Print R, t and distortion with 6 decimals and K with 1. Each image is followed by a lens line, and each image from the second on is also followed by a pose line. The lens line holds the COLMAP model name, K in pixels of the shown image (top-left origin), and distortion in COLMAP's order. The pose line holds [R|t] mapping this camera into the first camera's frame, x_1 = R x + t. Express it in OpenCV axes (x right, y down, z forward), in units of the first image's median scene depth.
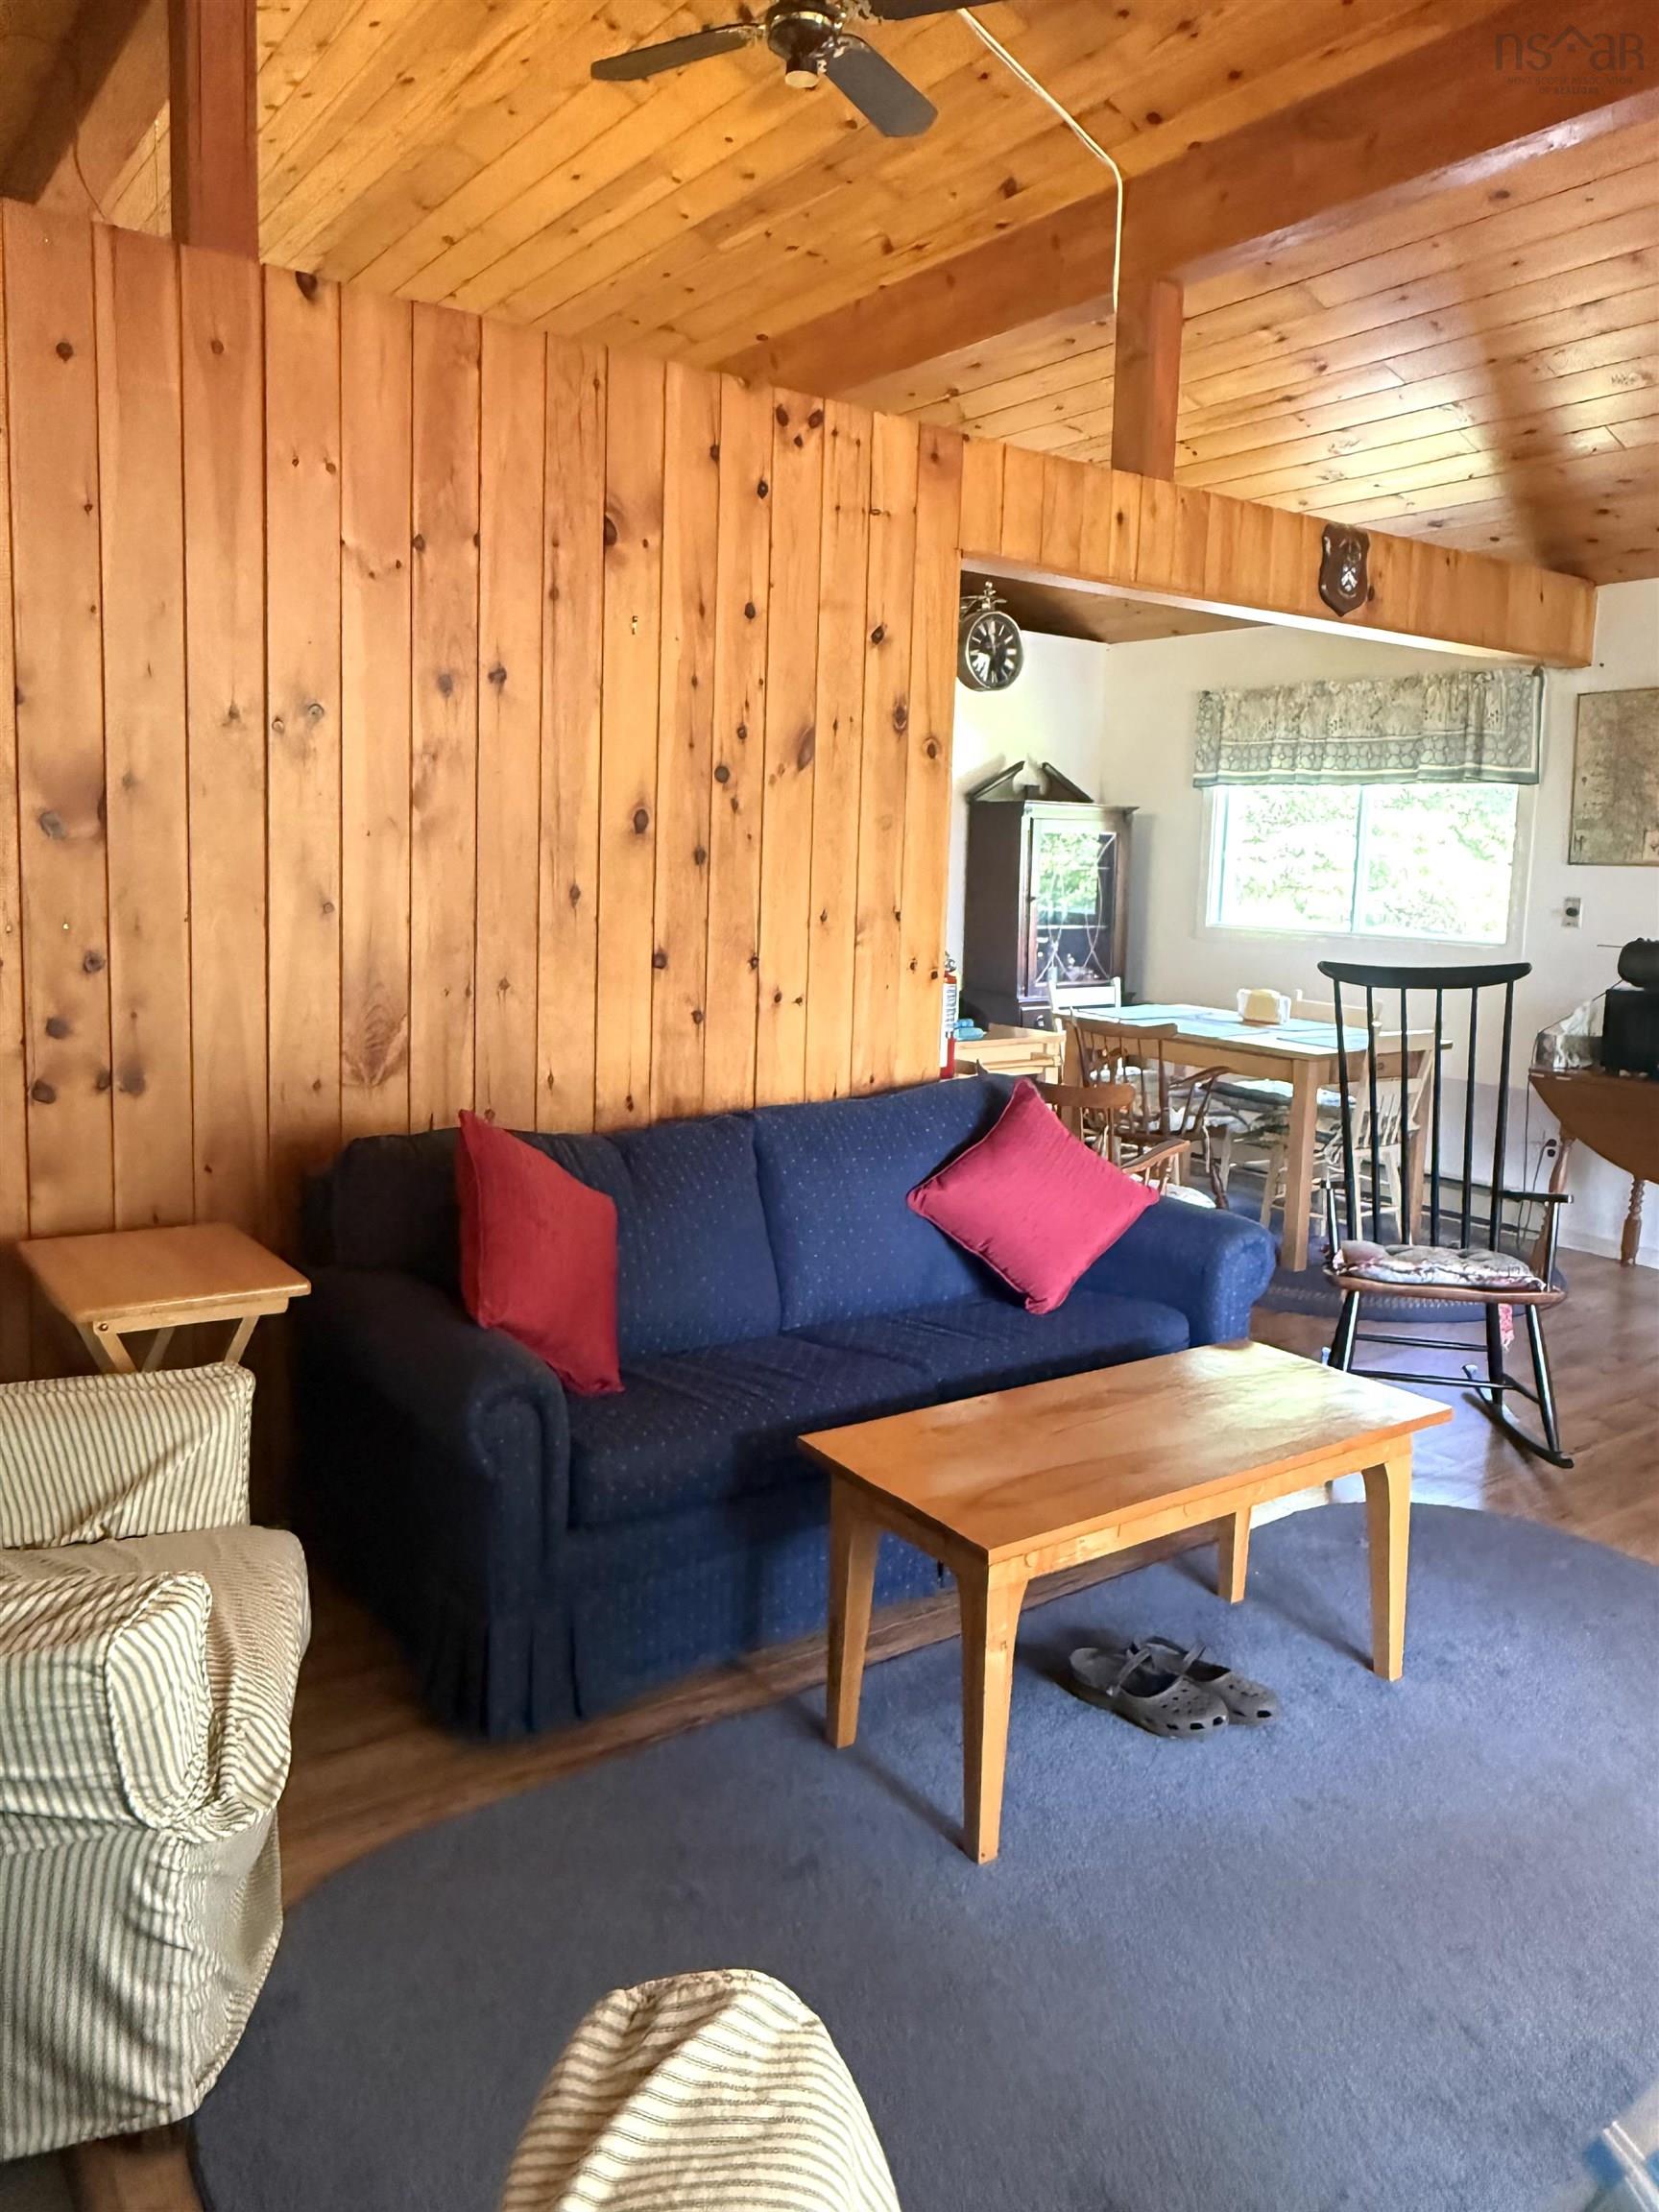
lens RADIAL K [[1534.9, 0, 829.5], [0, 1534.9, 1106.0], [0, 0, 1]] dist [0.013241, 0.000072]
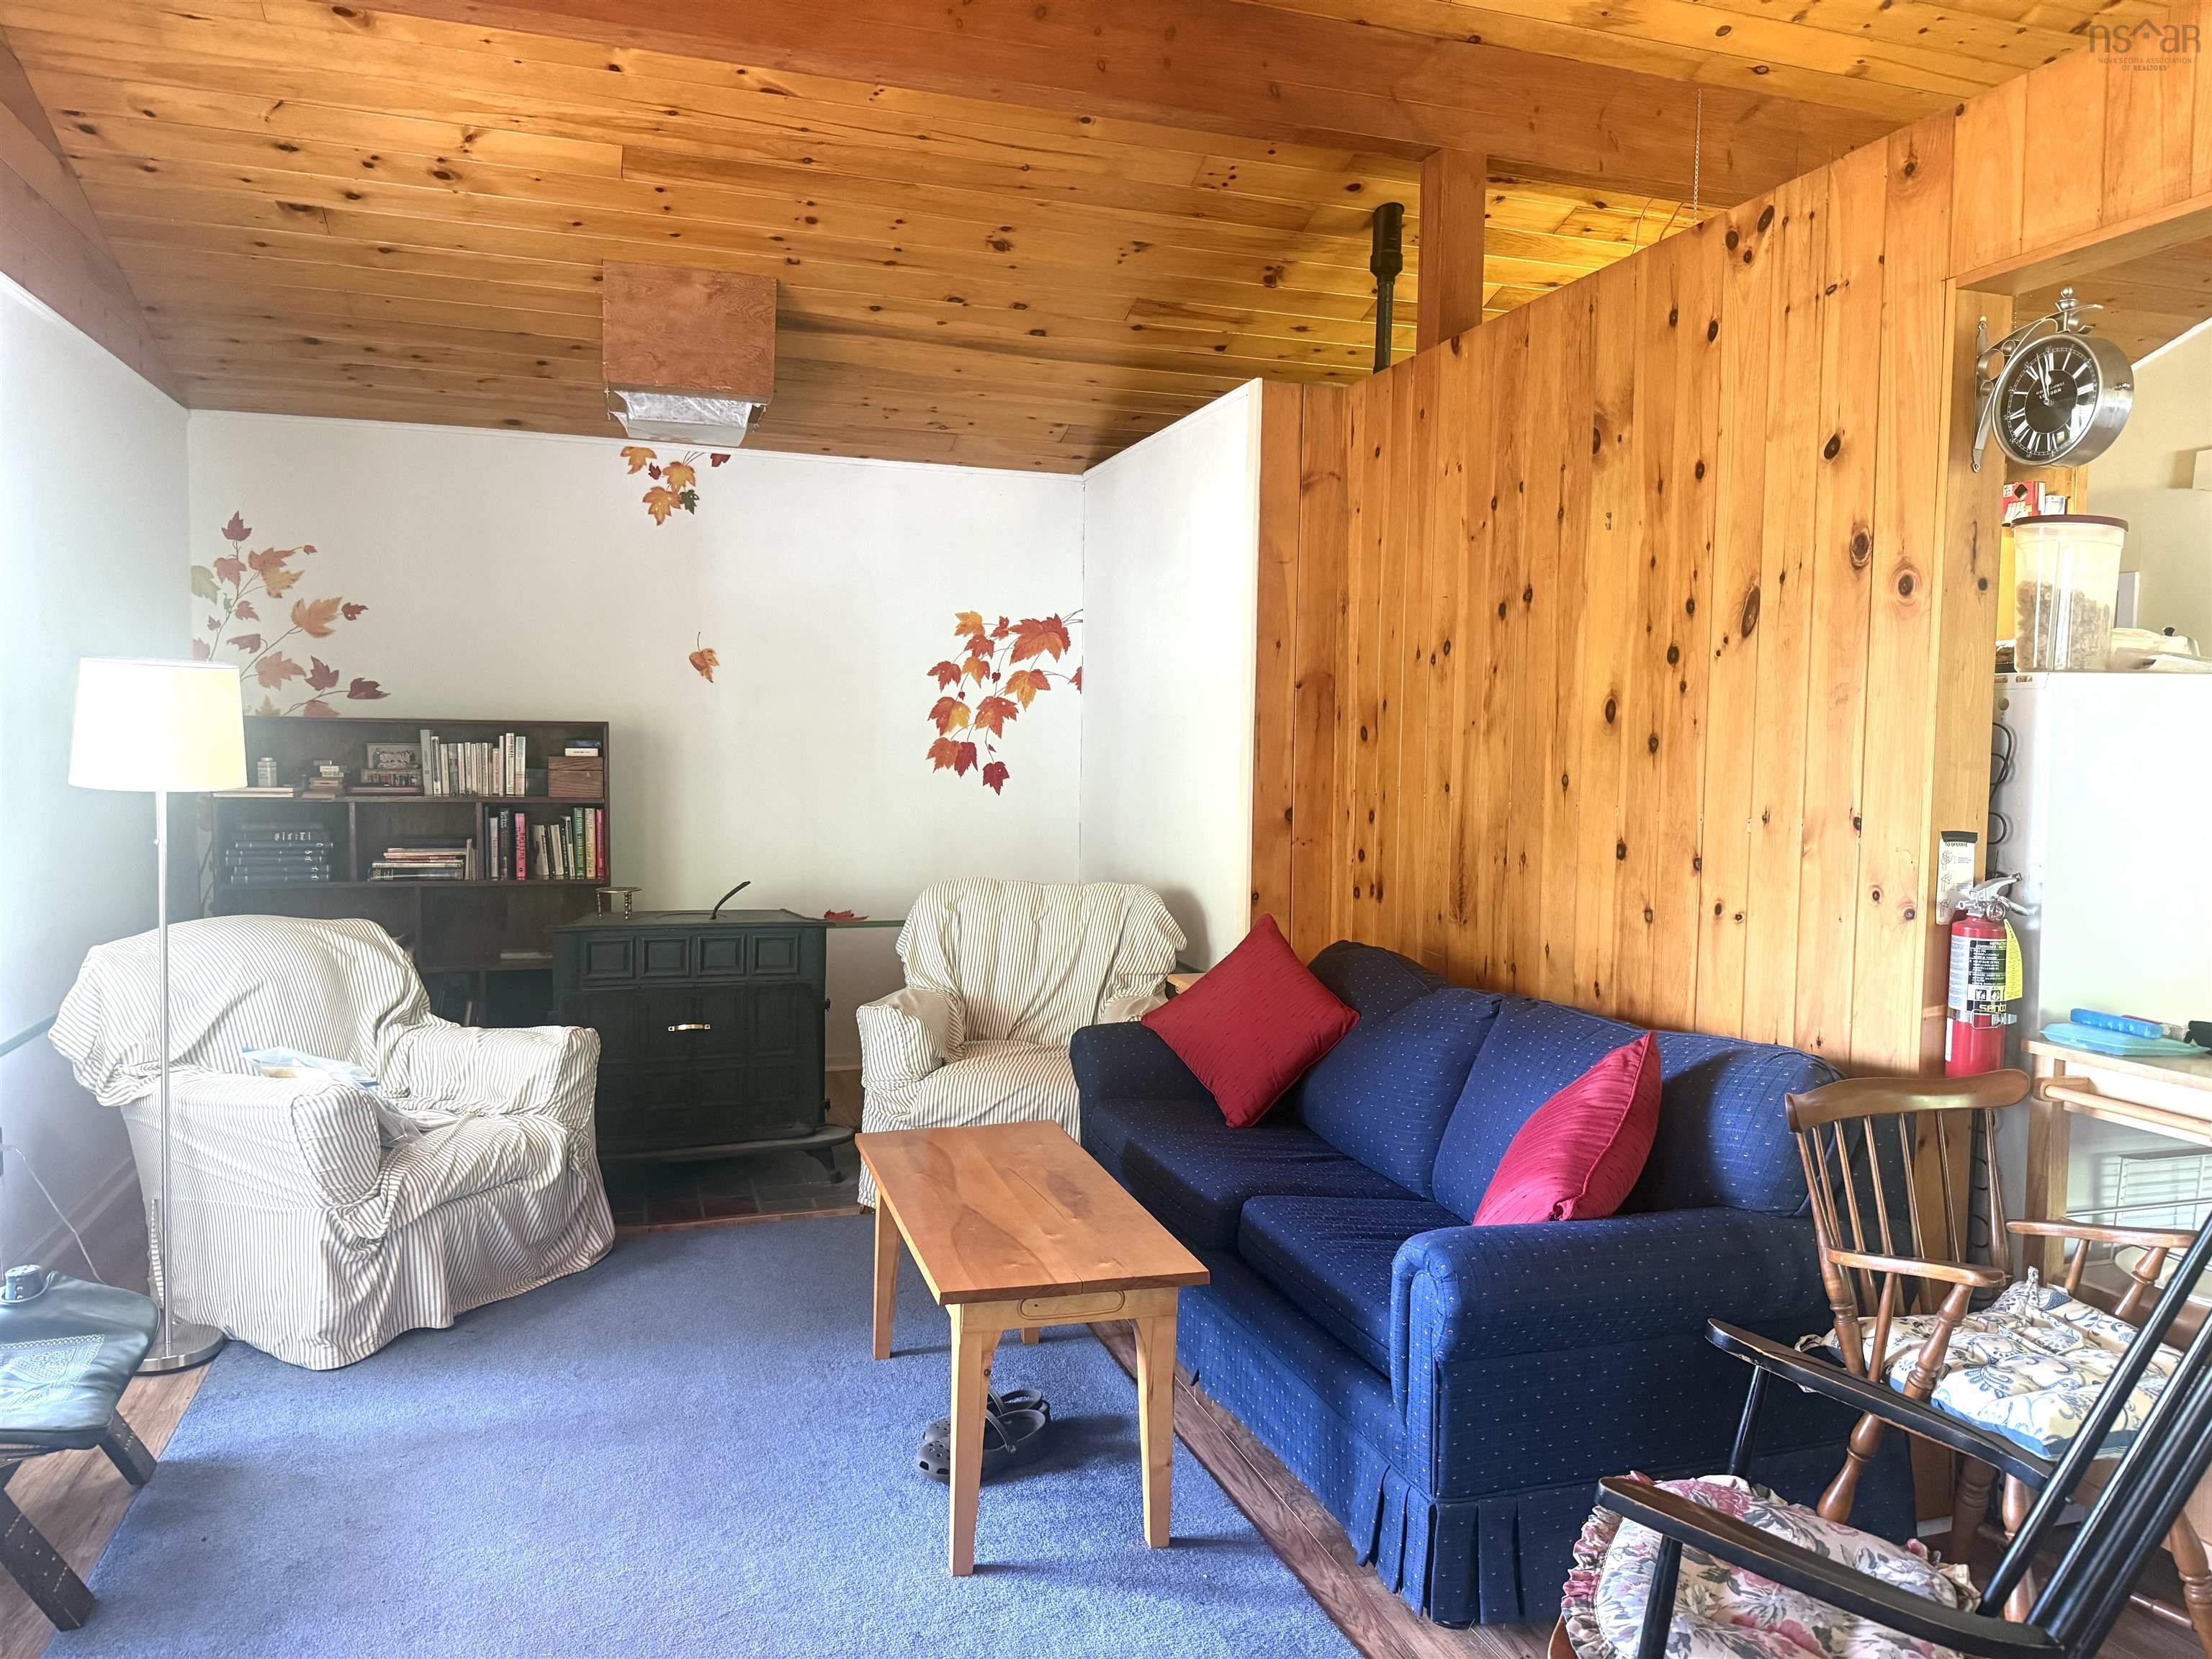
lens RADIAL K [[1527.8, 0, 1108.7], [0, 1527.8, 832.7], [0, 0, 1]] dist [0.150766, -0.252073]
pose [[-0.302035, 0.046352, -0.952169, 0.905661], [-0.143233, 0.985272, 0.093398, -0.148402], [0.942475, 0.164591, -0.290947, 0.959311]]
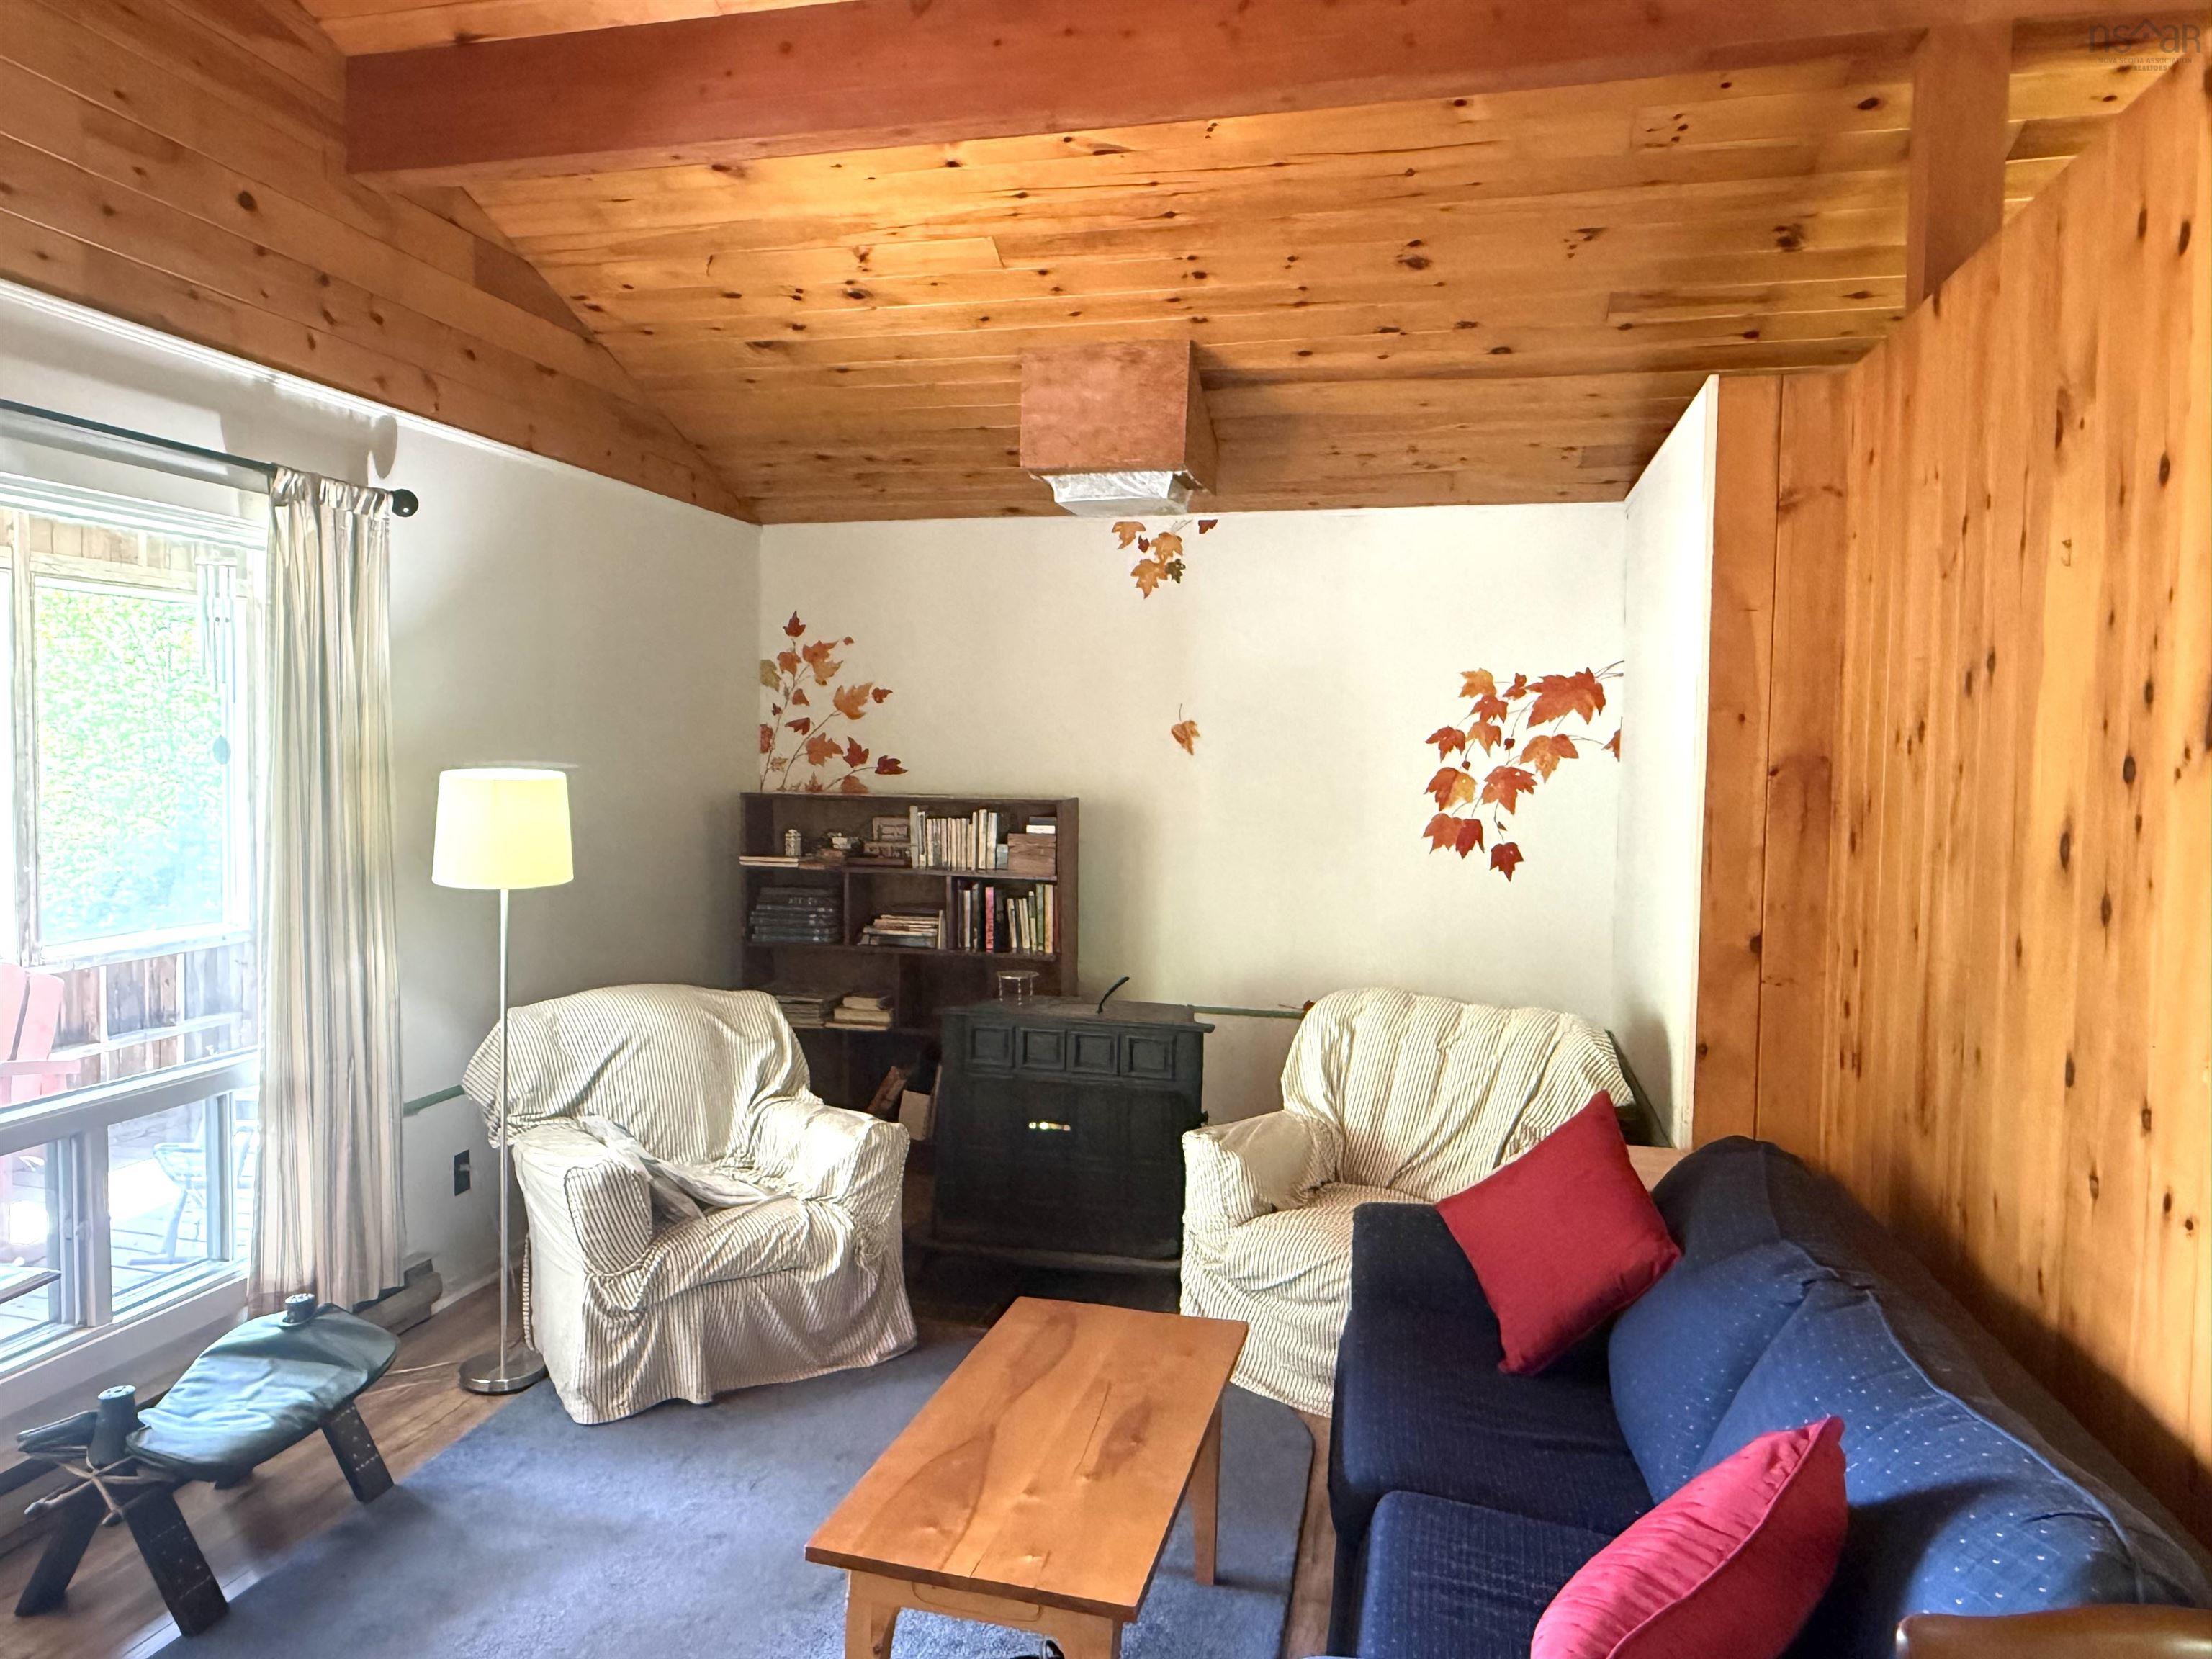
lens RADIAL K [[1534.9, 0, 1099.1], [0, 1534.9, 822.9], [0, 0, 1]] dist [0.013241, 0.000072]
pose [[-0.768187, 0.013410, -0.640085, 0.573772], [-0.105536, 0.983451, 0.147261, -0.237680], [0.631468, 0.180675, -0.754059, 1.178226]]
